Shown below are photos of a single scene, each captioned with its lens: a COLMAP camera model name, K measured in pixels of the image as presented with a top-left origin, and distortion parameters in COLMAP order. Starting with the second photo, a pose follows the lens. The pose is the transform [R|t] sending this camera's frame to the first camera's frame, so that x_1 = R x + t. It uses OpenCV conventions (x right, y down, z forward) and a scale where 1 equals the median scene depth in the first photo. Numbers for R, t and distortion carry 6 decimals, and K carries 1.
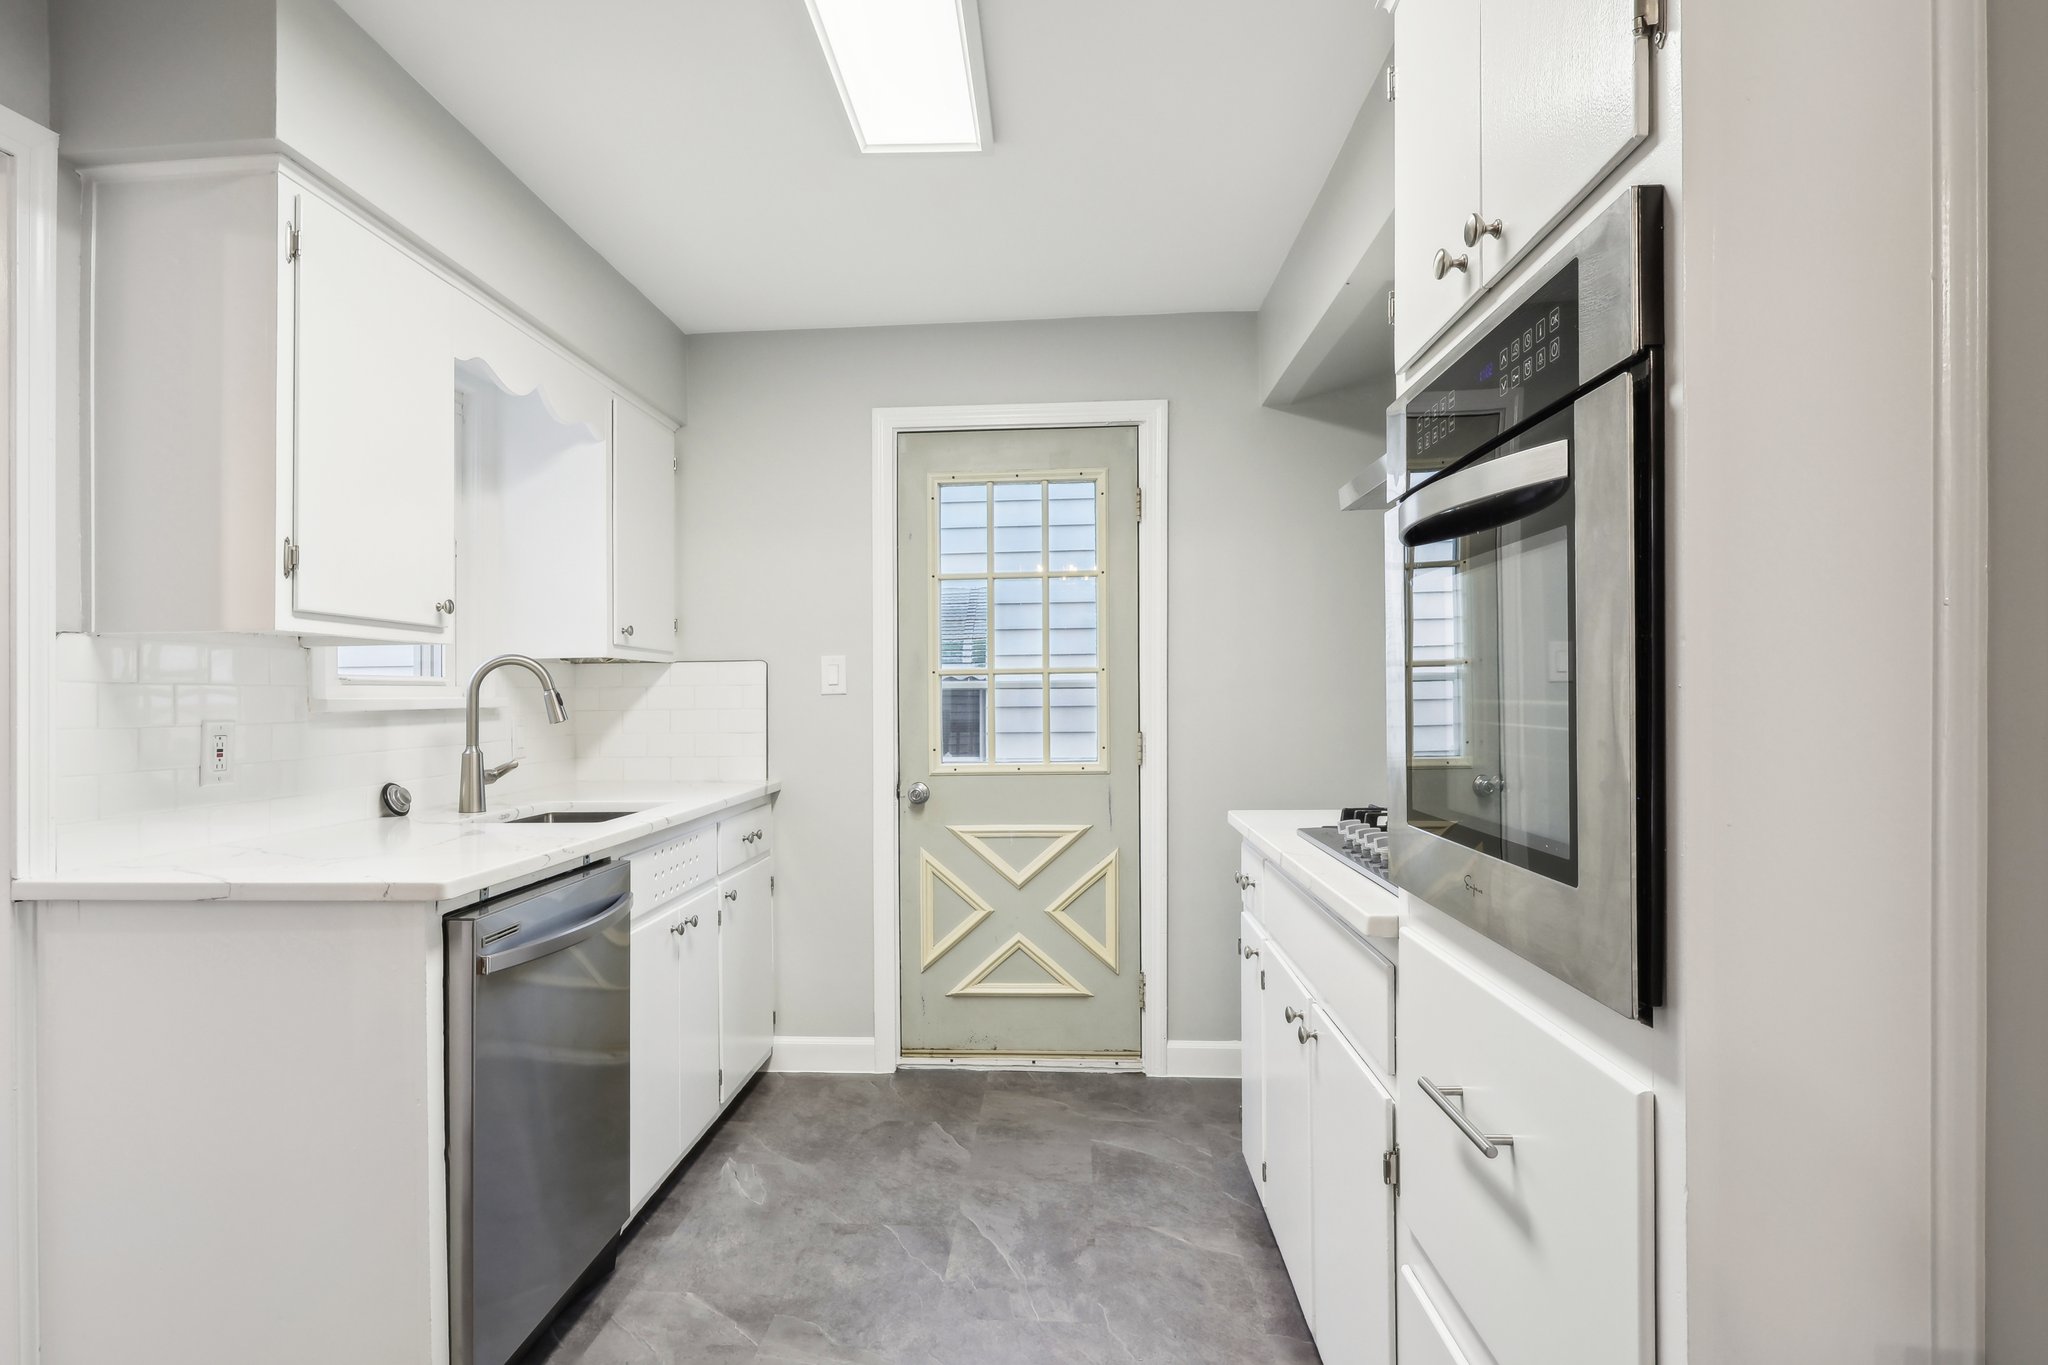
lens RADIAL K [[1101.7, 0, 1024.0], [0, 1101.7, 682.5], [0, 0, 1]] dist [0.002654, -0.017575]
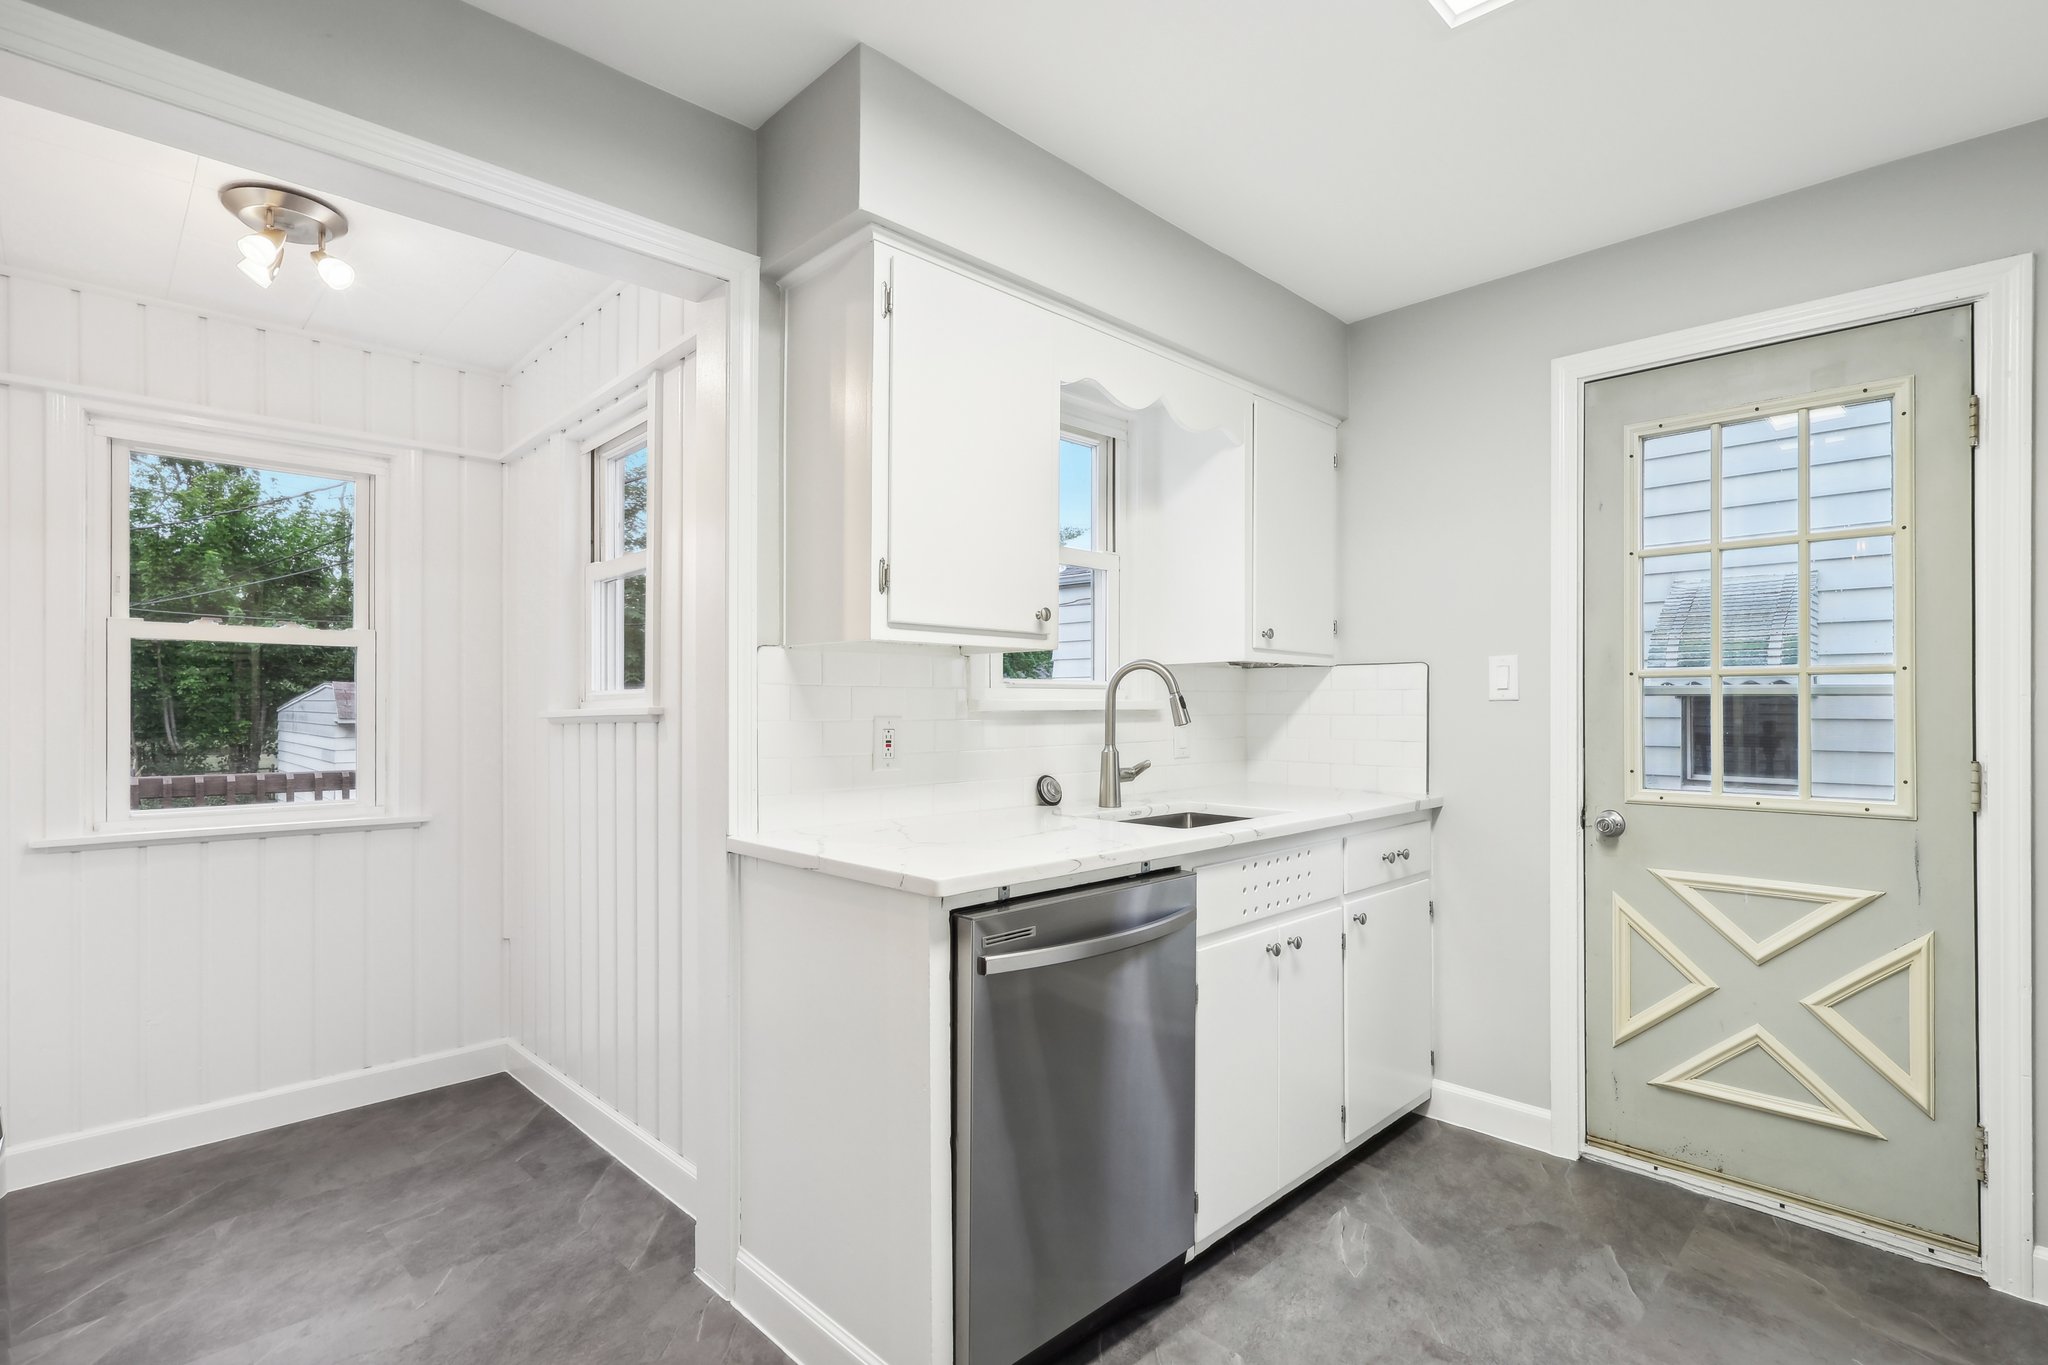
lens RADIAL K [[996.9, 0, 1100.2], [0, 996.9, 686.2], [0, 0, 1]] dist [-0.004048, 0.006453]
pose [[0.755488, 0.000939, -0.655162, 0.113936], [-0.002020, 0.999998, -0.000897, 0.000999], [0.655160, 0.002002, 0.755488, 0.229803]]
